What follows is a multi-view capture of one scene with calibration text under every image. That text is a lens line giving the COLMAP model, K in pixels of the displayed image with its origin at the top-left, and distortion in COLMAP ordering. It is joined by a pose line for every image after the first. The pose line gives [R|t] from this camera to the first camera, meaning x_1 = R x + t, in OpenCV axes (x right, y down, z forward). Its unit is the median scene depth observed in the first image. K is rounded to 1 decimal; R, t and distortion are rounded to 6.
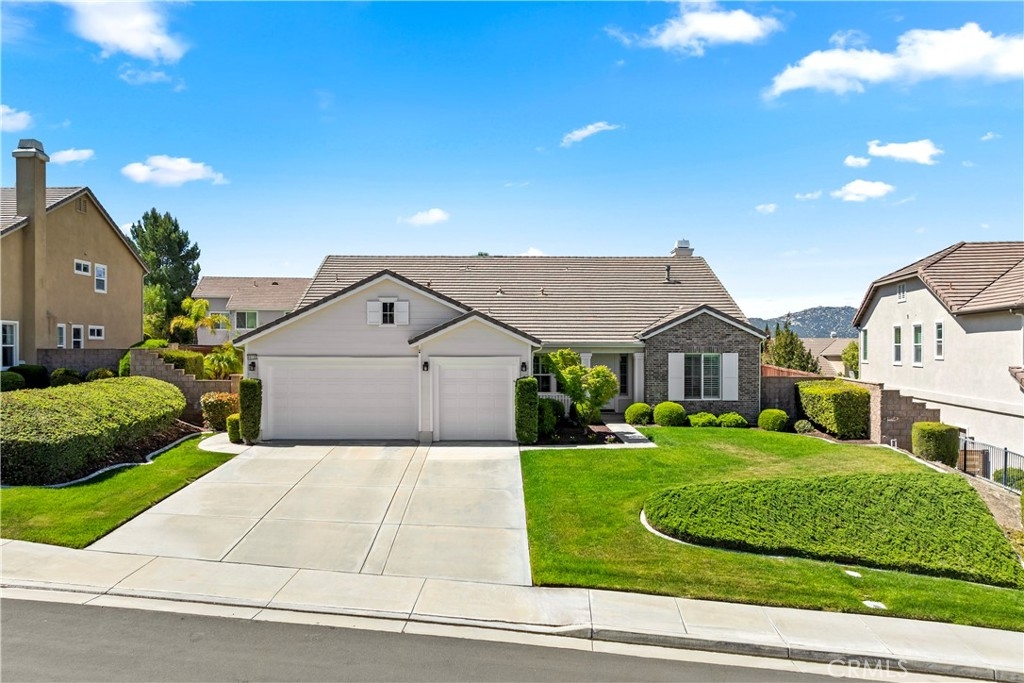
lens RADIAL K [[741.4, 0, 510.0], [0, 741.4, 357.4], [0, 0, 1]] dist [-0.058807, 0.033729]
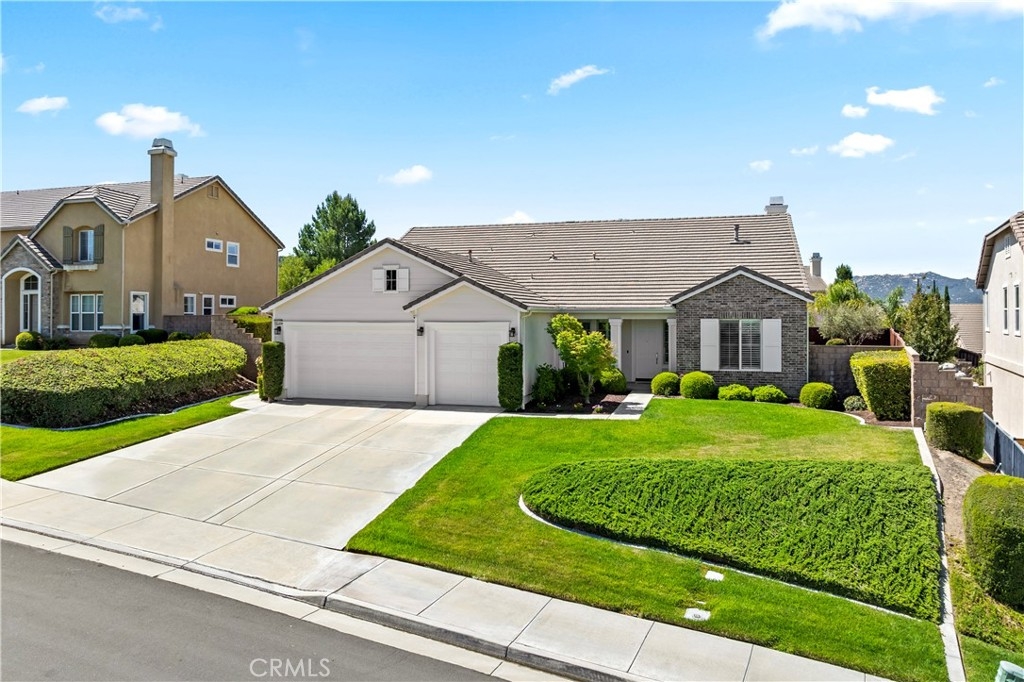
lens RADIAL K [[726.1, 0, 505.9], [0, 726.1, 318.8], [0, 0, 1]] dist [-0.044121, 0.008886]
pose [[0.952918, 0.000322, -0.303228, 0.298559], [-0.003195, 0.999955, -0.008980, 0.003254], [0.303212, 0.009526, 0.952876, 0.074777]]
